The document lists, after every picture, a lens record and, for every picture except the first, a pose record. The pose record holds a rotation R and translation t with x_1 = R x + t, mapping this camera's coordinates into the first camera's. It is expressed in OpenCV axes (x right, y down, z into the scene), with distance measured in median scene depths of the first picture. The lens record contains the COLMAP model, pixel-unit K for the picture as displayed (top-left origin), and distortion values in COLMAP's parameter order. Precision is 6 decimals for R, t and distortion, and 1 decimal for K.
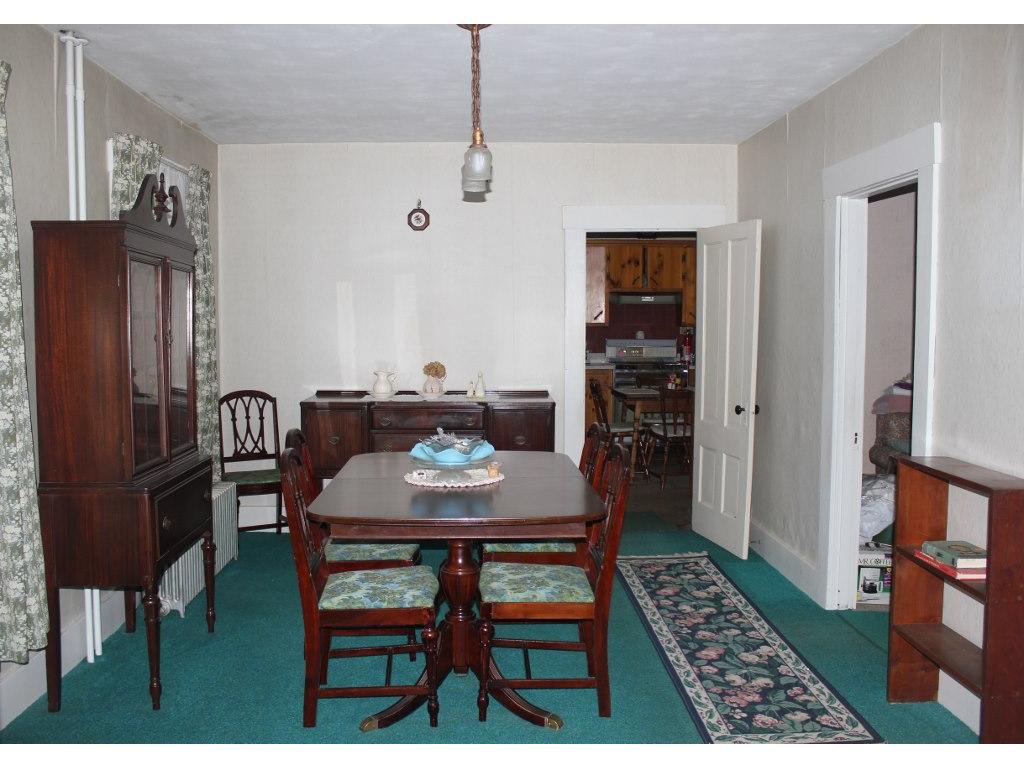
lens RADIAL K [[1027.6, 0, 512.6], [0, 1027.6, 385.0], [0, 0, 1]] dist [-0.002157, 0.000000]
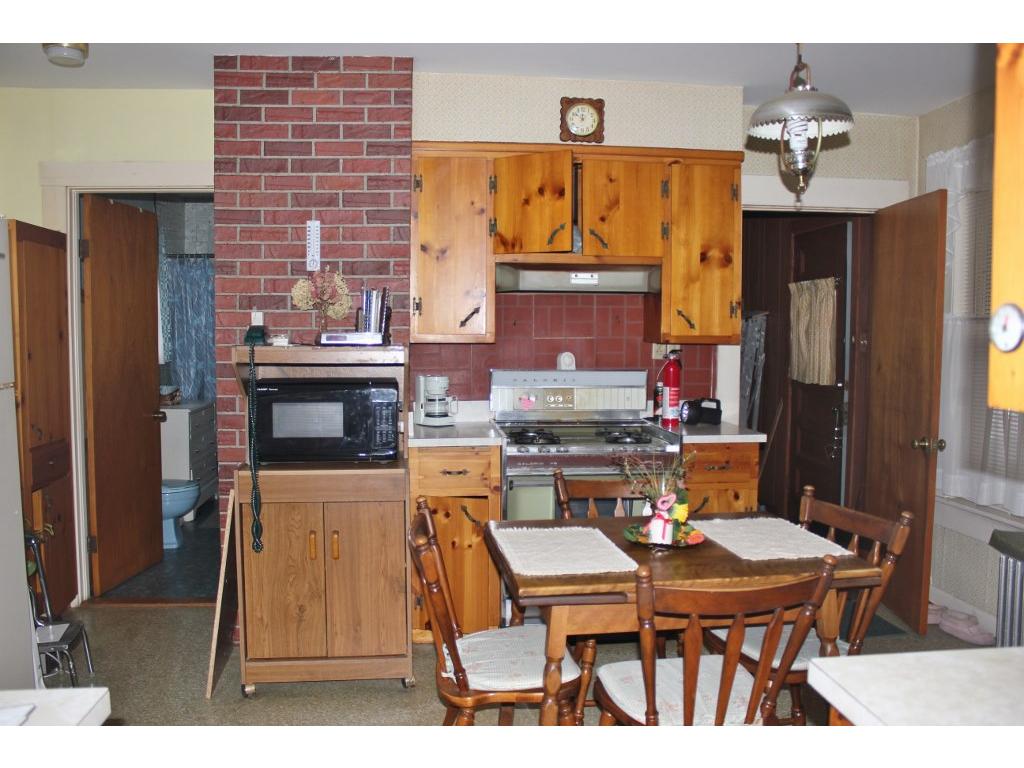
lens RADIAL K [[1027.6, 0, 511.0], [0, 1027.6, 384.6], [0, 0, 1]] dist [-0.002157, 0.000000]
pose [[0.997821, 0.000691, 0.065974, 0.072035], [-0.000980, 0.999990, 0.004342, -0.041288], [-0.065971, -0.004397, 0.997812, 0.568202]]
